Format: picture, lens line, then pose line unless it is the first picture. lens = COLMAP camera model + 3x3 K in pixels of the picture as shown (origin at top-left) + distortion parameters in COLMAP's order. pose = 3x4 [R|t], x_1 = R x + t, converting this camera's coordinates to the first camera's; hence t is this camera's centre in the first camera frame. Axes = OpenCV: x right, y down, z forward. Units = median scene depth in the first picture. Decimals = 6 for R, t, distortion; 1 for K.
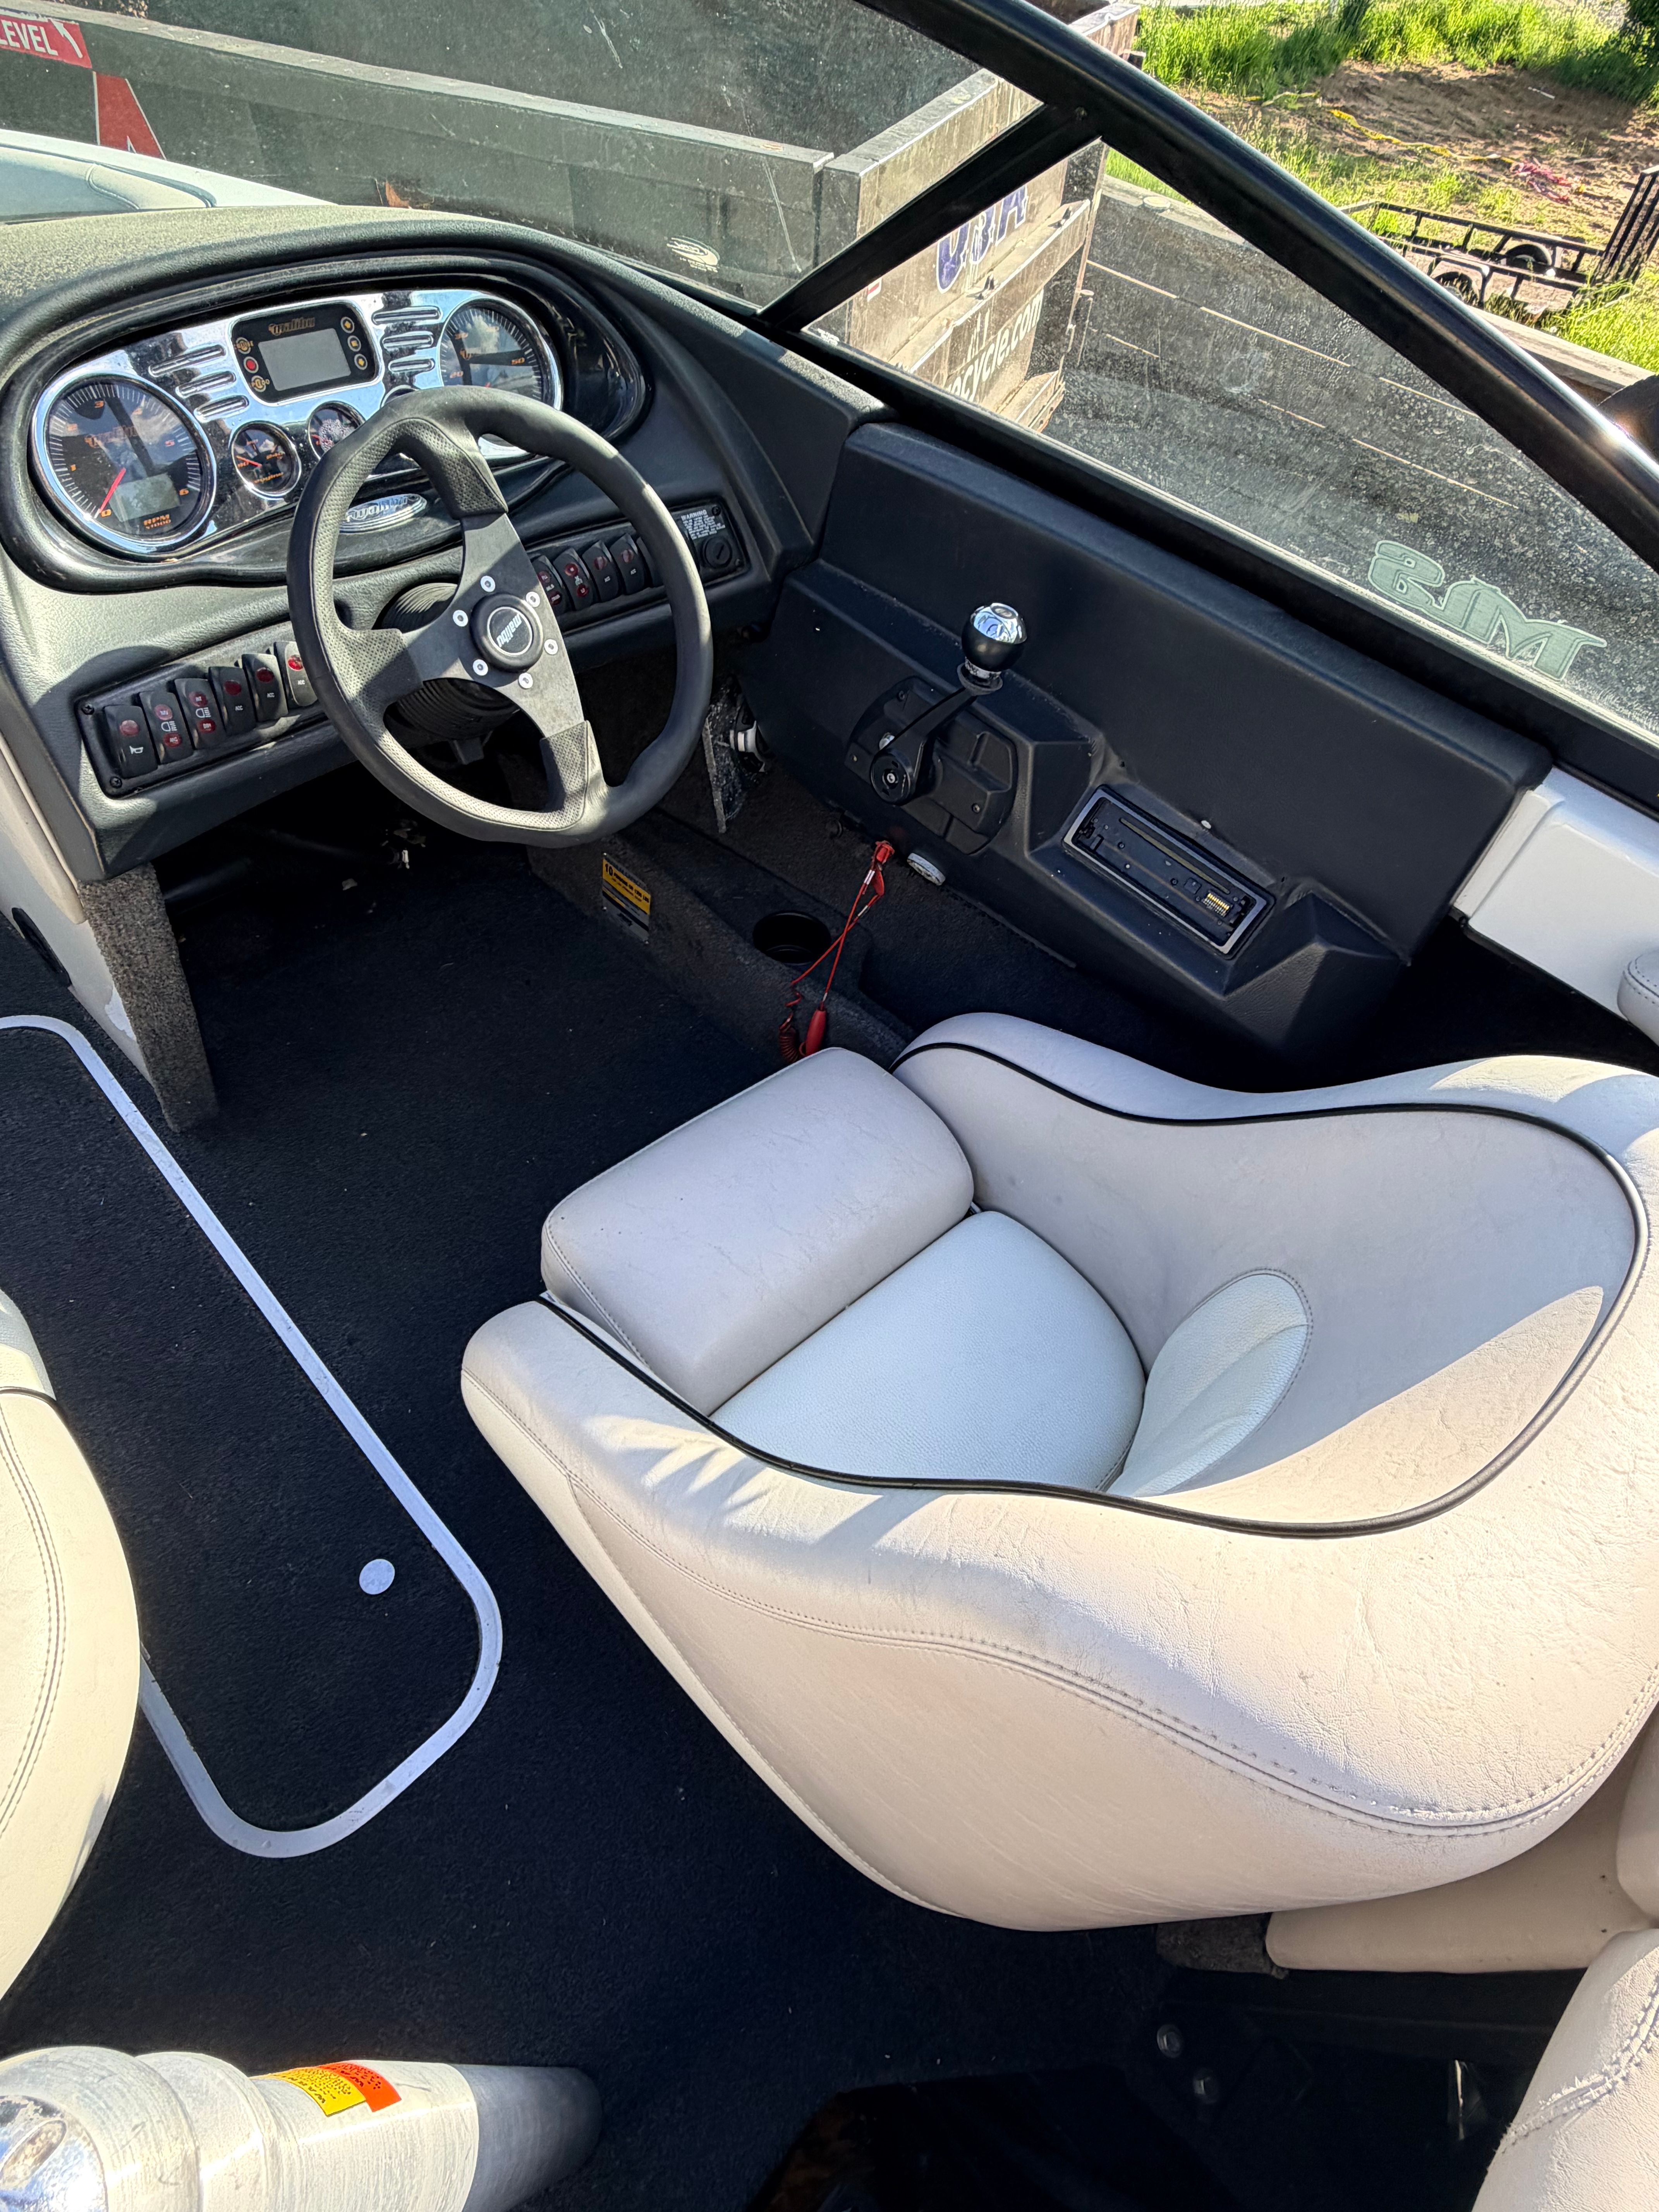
lens RADIAL K [[1141.7, 0, 829.5], [0, 1141.7, 1106.0], [0, 0, 1]] dist [0.001383, -0.000068]
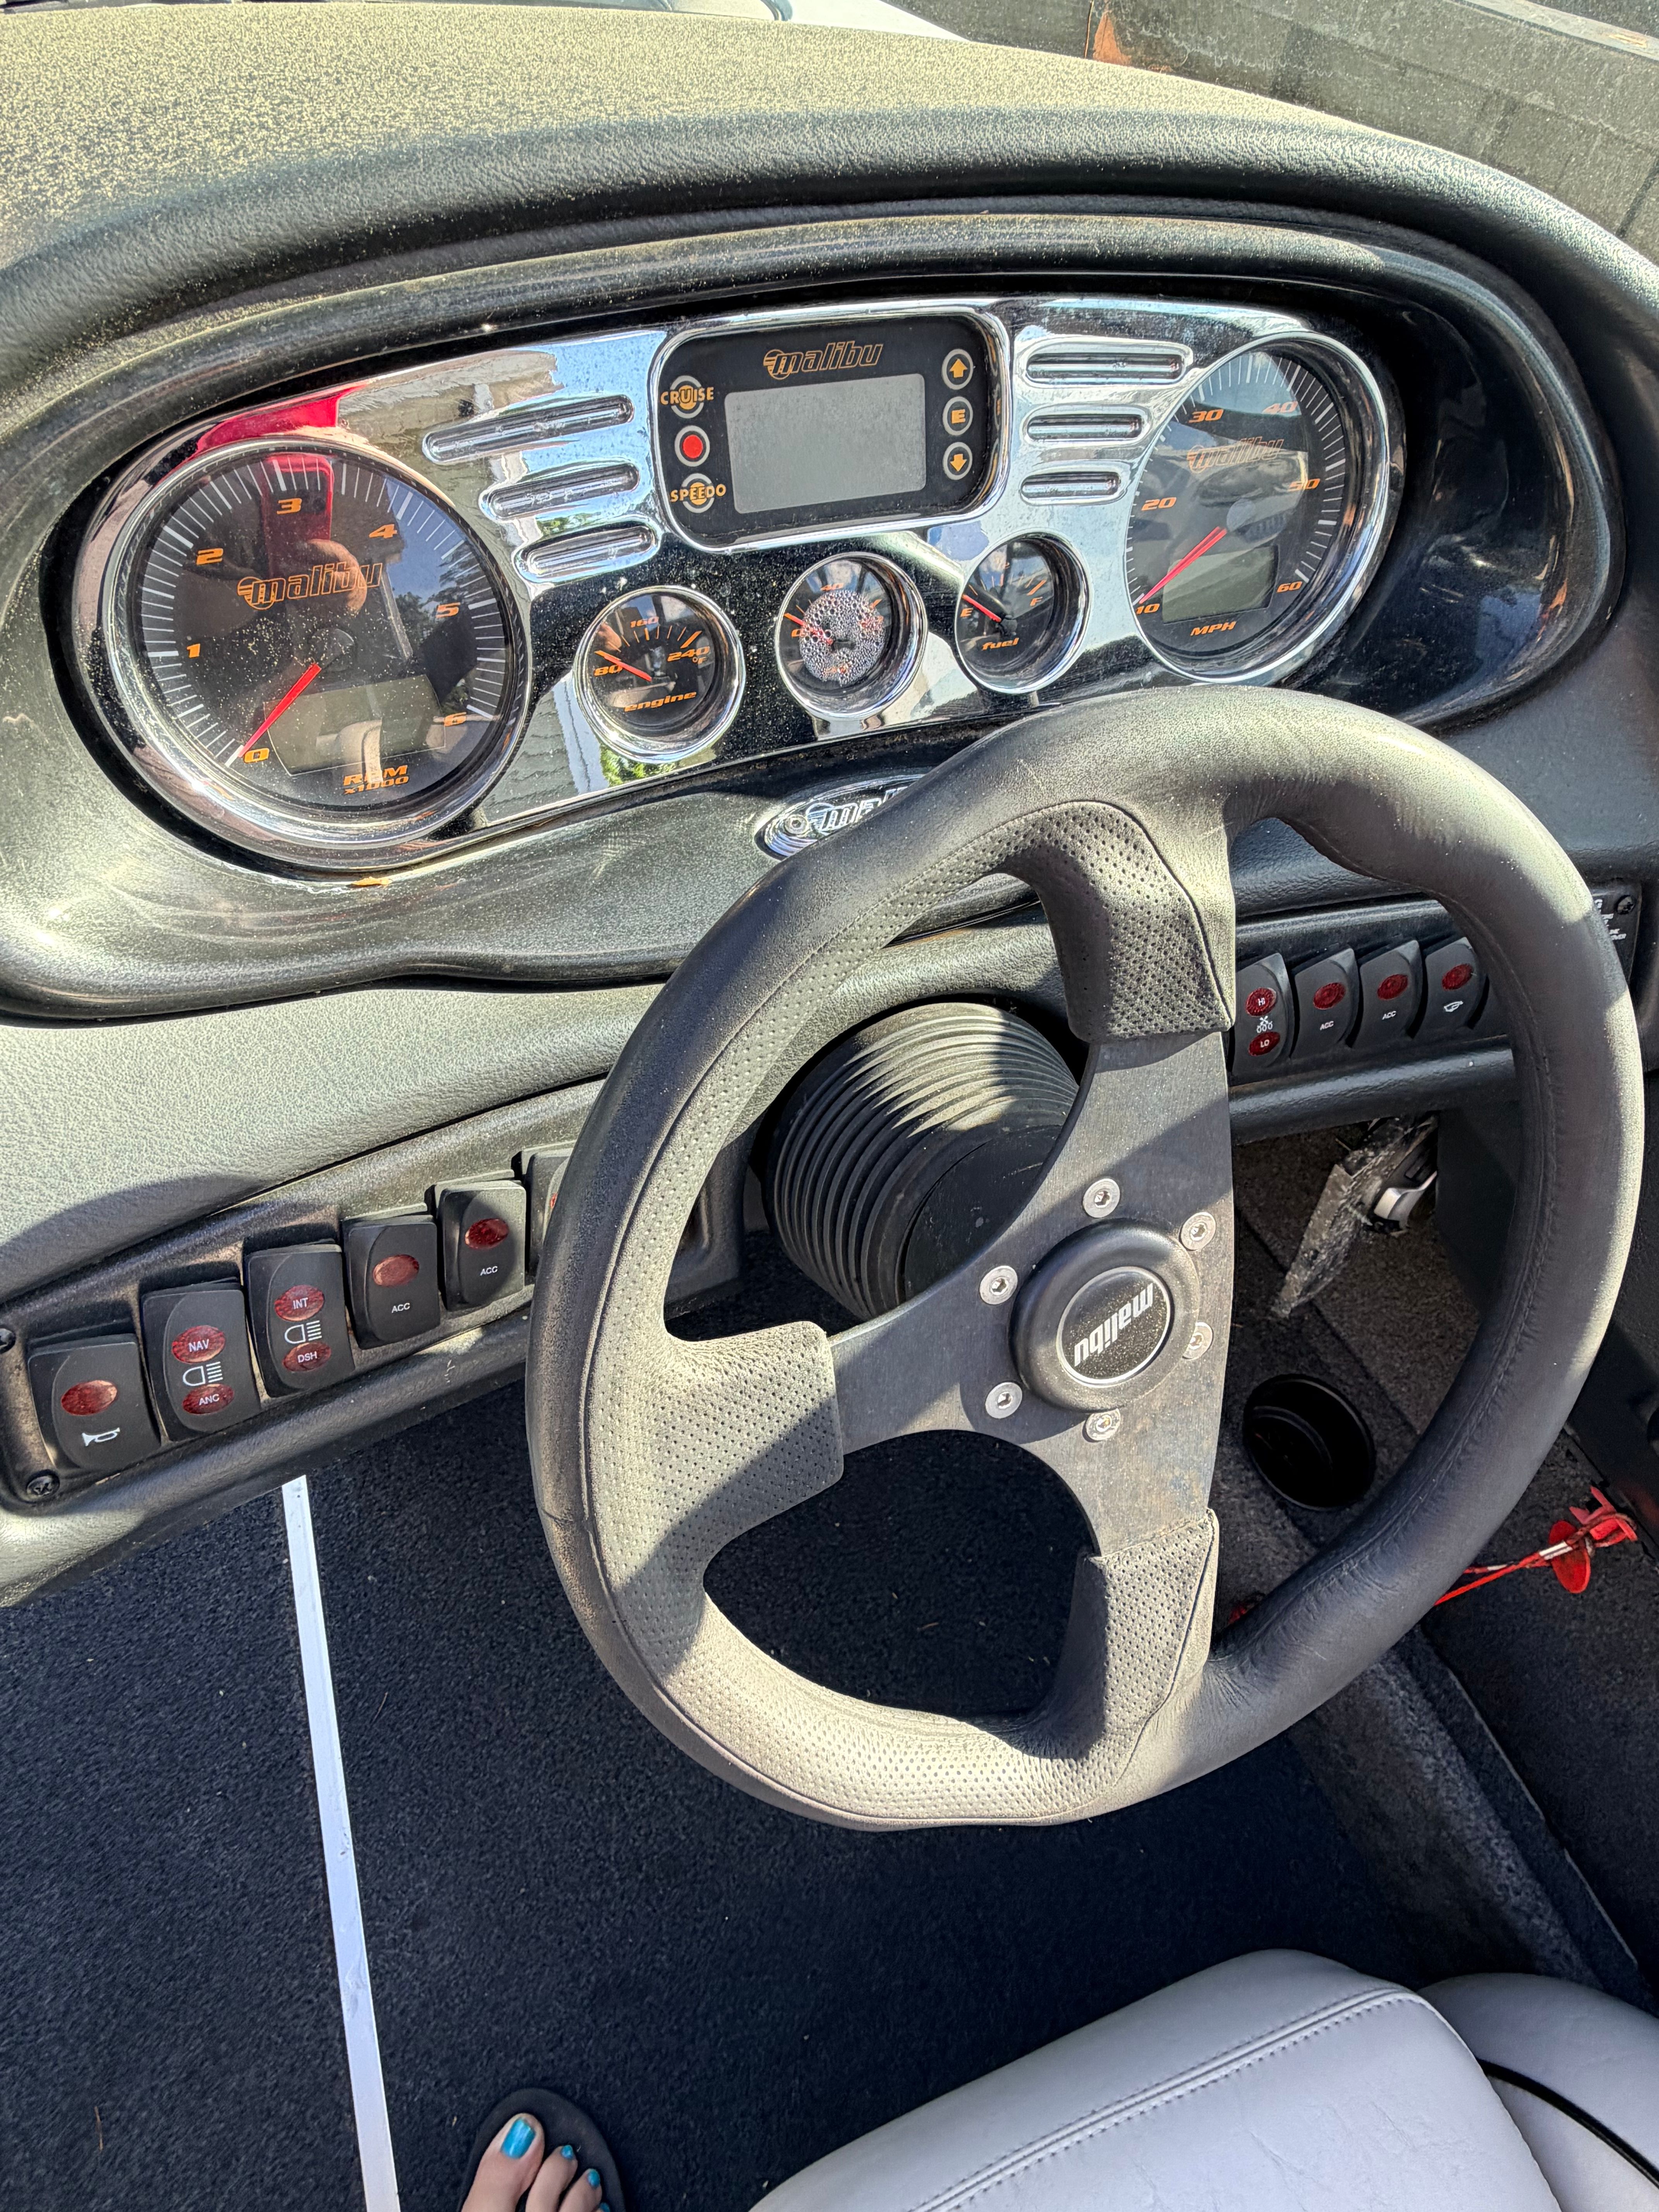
lens RADIAL K [[1173.6, 0, 829.5], [0, 1173.6, 1106.0], [0, 0, 1]] dist [0.001874, 0.000102]
pose [[0.918349, 0.325182, -0.225590, -0.301664], [-0.312599, 0.945568, 0.090460, -0.487492], [0.242727, -0.012554, 0.970013, 0.623413]]
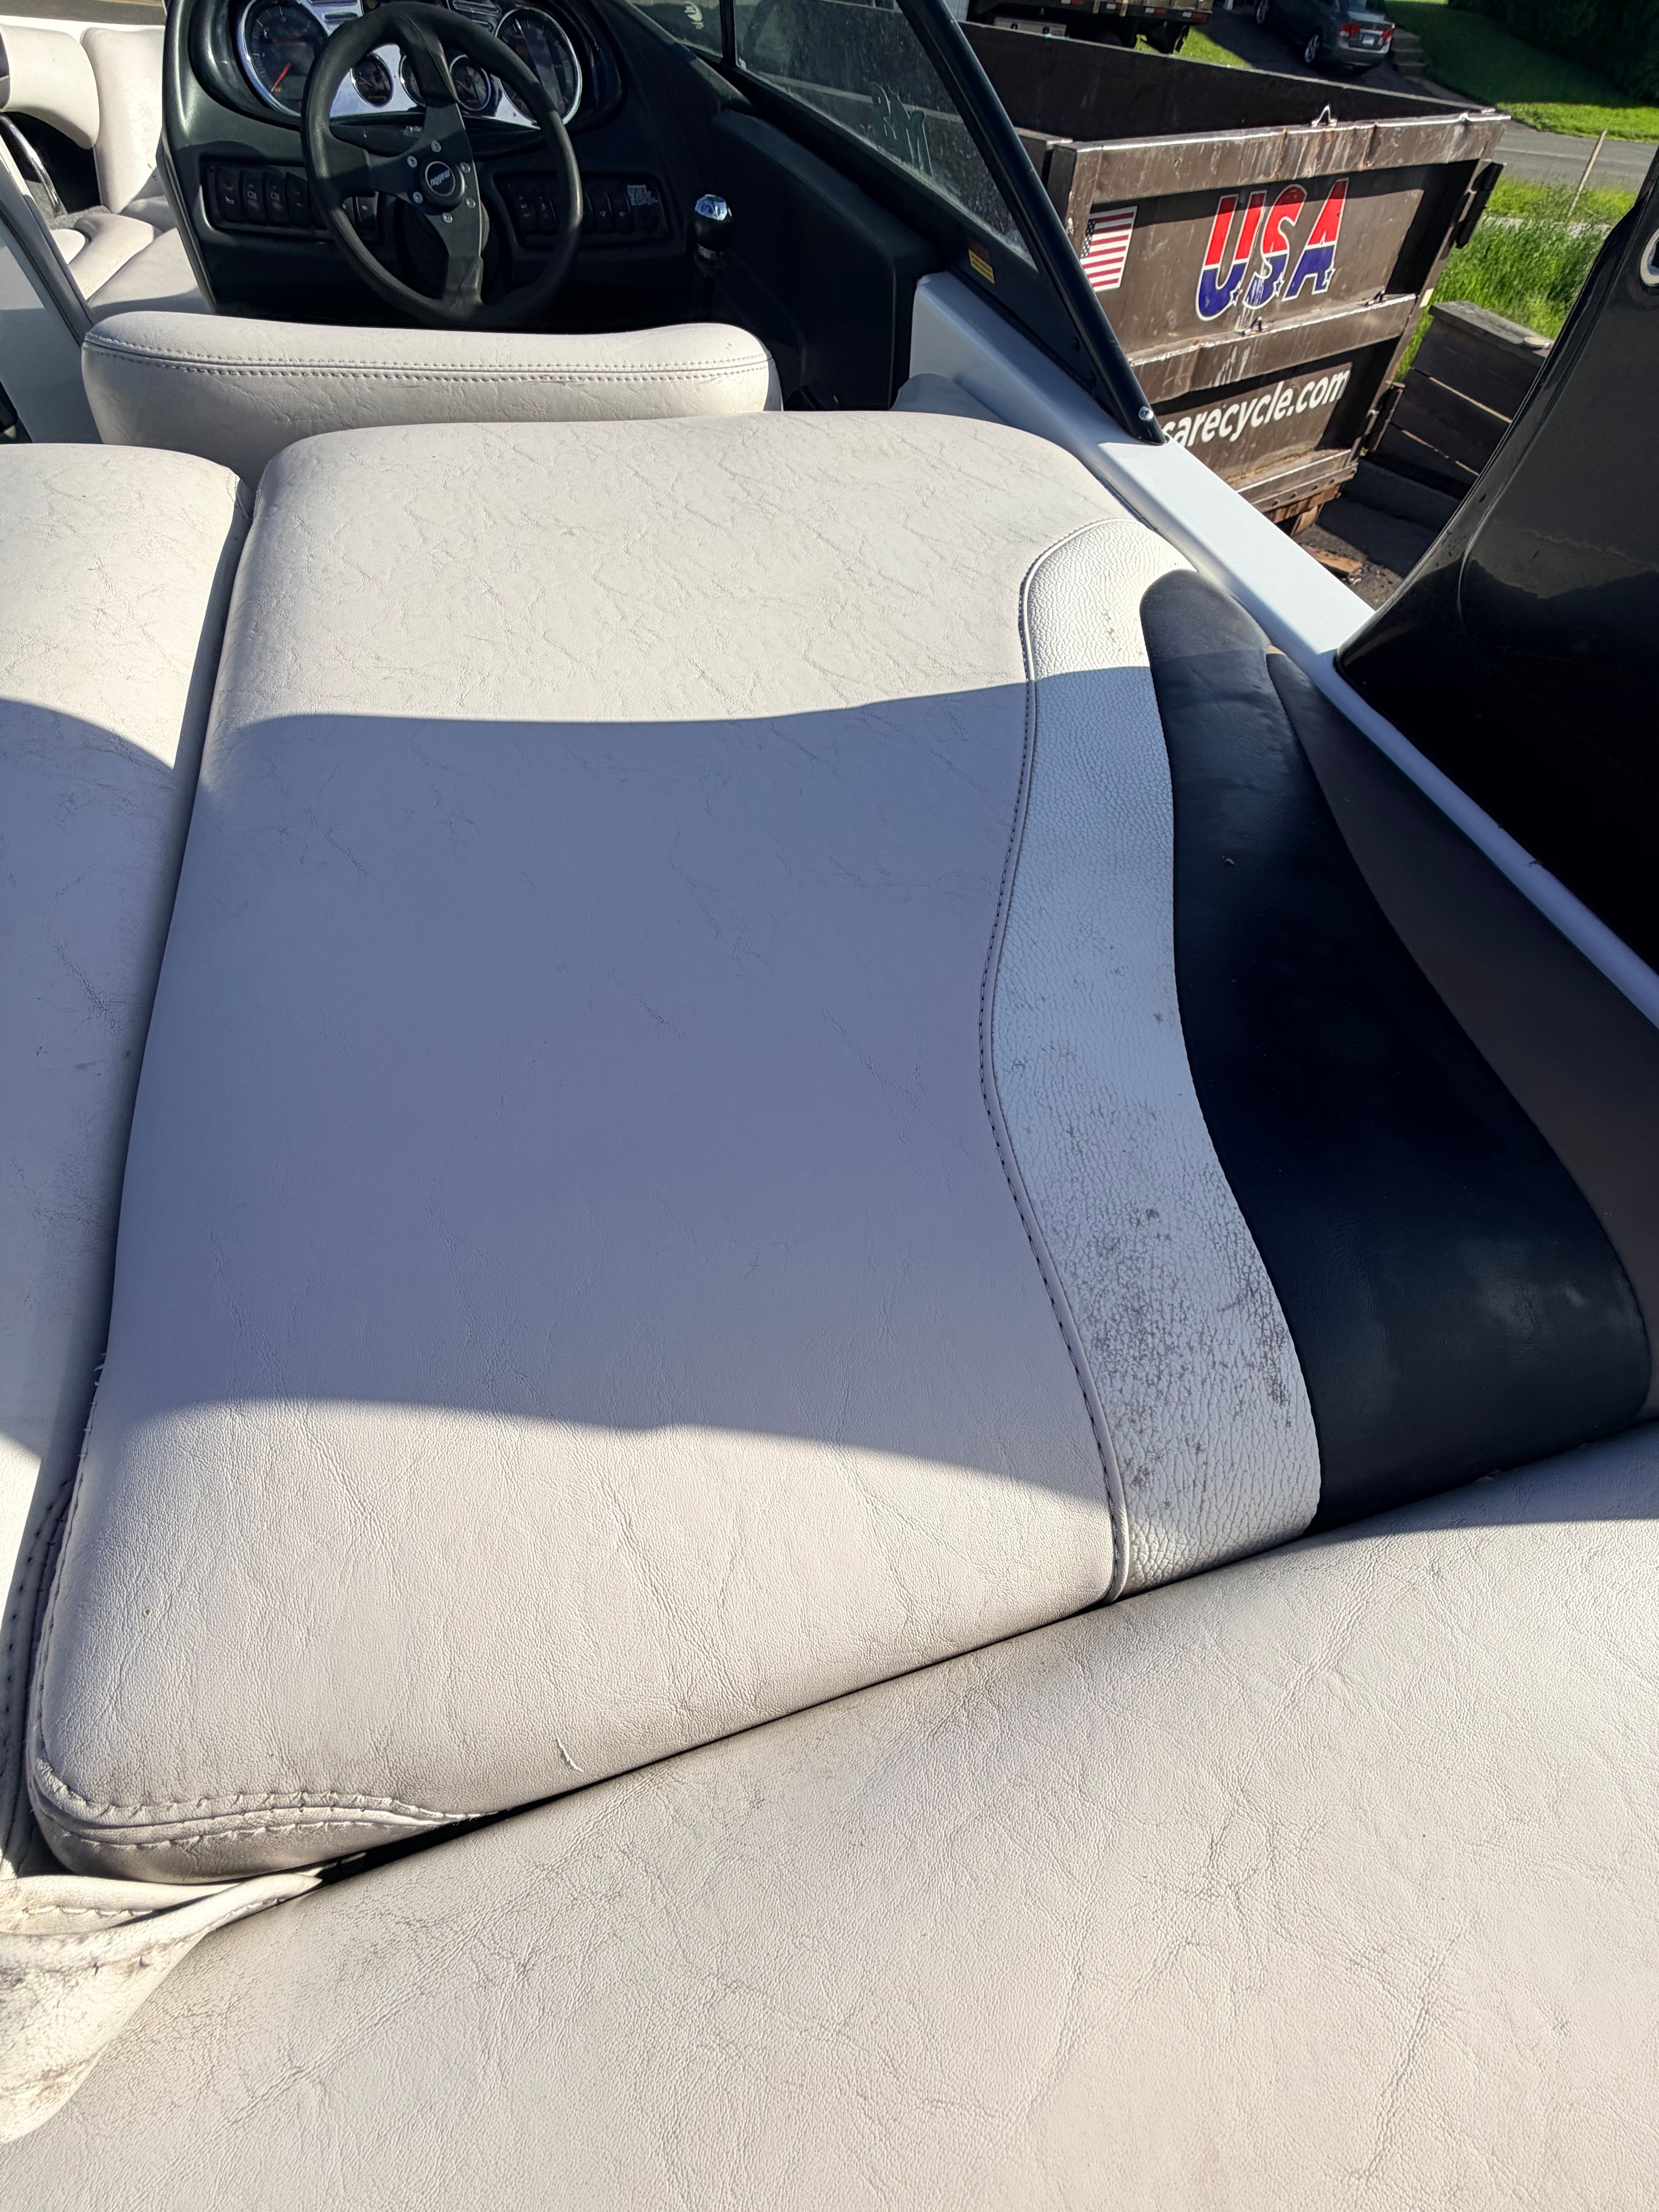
lens RADIAL K [[876.8, 0, 828.3], [0, 876.8, 1101.6], [0, 0, 1]] dist [-0.000002, -0.000270]
pose [[0.886139, 0.351089, -0.302481, 1.086518], [-0.349306, 0.934962, 0.061892, 0.569307], [0.304538, 0.050813, 0.951144, 0.022547]]
